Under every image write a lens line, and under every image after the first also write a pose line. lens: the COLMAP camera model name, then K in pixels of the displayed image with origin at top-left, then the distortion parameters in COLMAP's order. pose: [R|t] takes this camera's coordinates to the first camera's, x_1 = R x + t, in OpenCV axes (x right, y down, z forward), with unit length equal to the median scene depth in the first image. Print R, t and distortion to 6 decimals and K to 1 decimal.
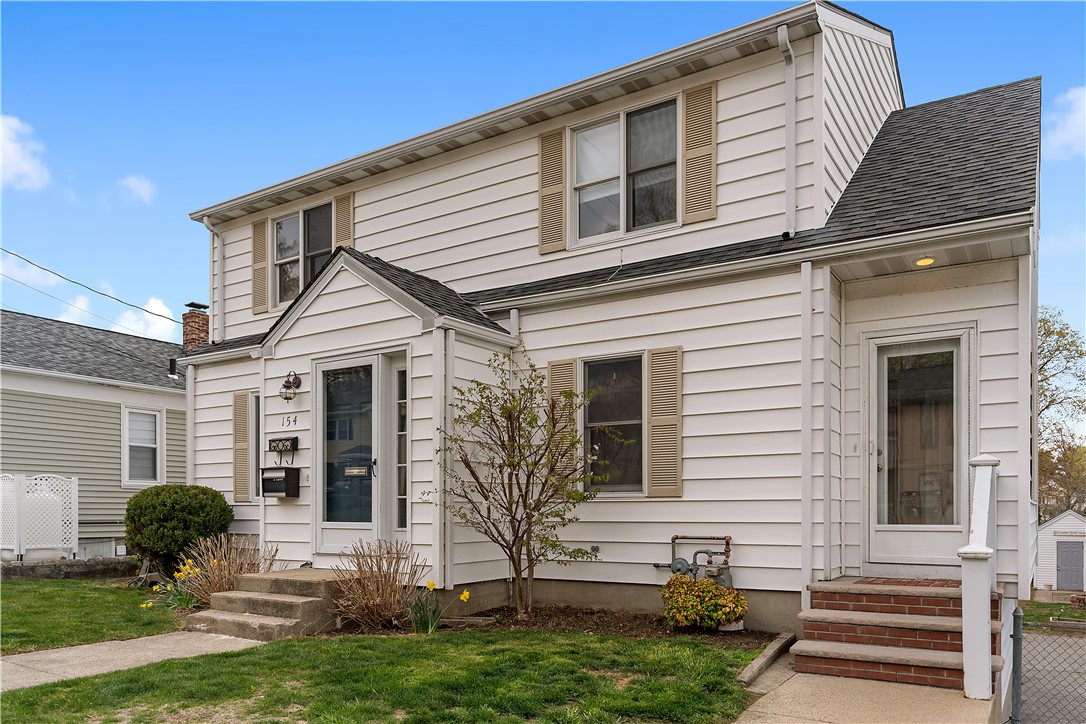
lens RADIAL K [[774.1, 0, 543.0], [0, 774.1, 362.0], [0, 0, 1]] dist [0.000795, -0.000909]
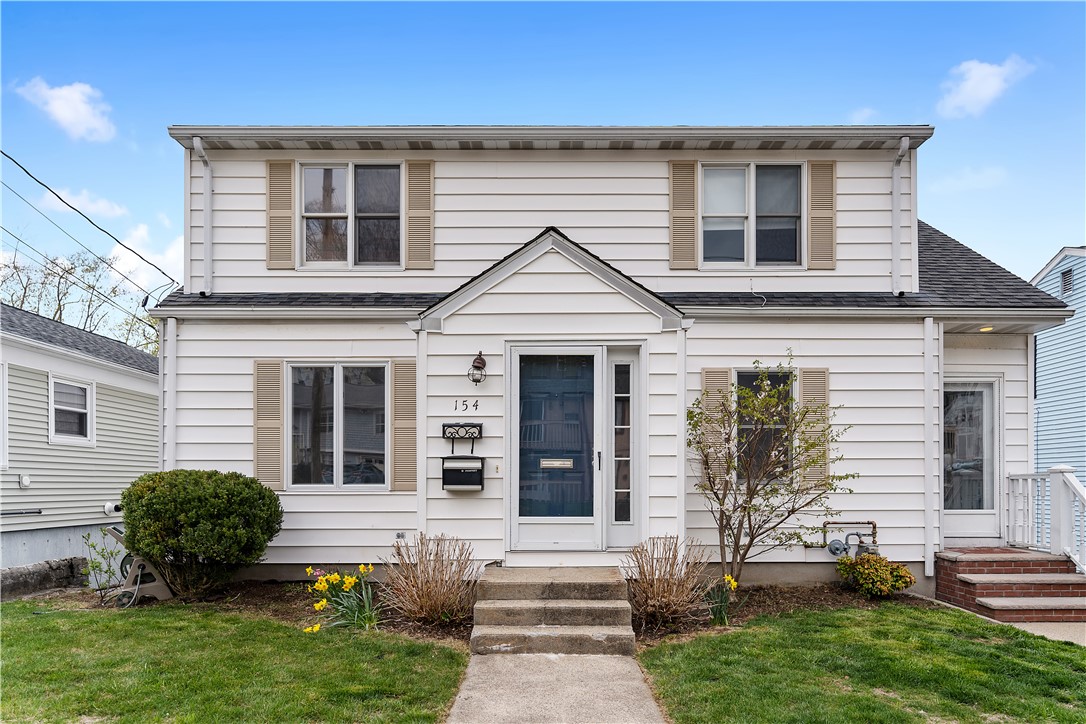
lens RADIAL K [[654.6, 0, 543.0], [0, 654.6, 362.0], [0, 0, 1]] dist [-0.000081, 0.000857]
pose [[0.841235, 0.096972, 0.531902, -0.697409], [-0.101673, 0.994606, -0.020527, 0.034400], [-0.531024, -0.036812, 0.846557, 0.323614]]
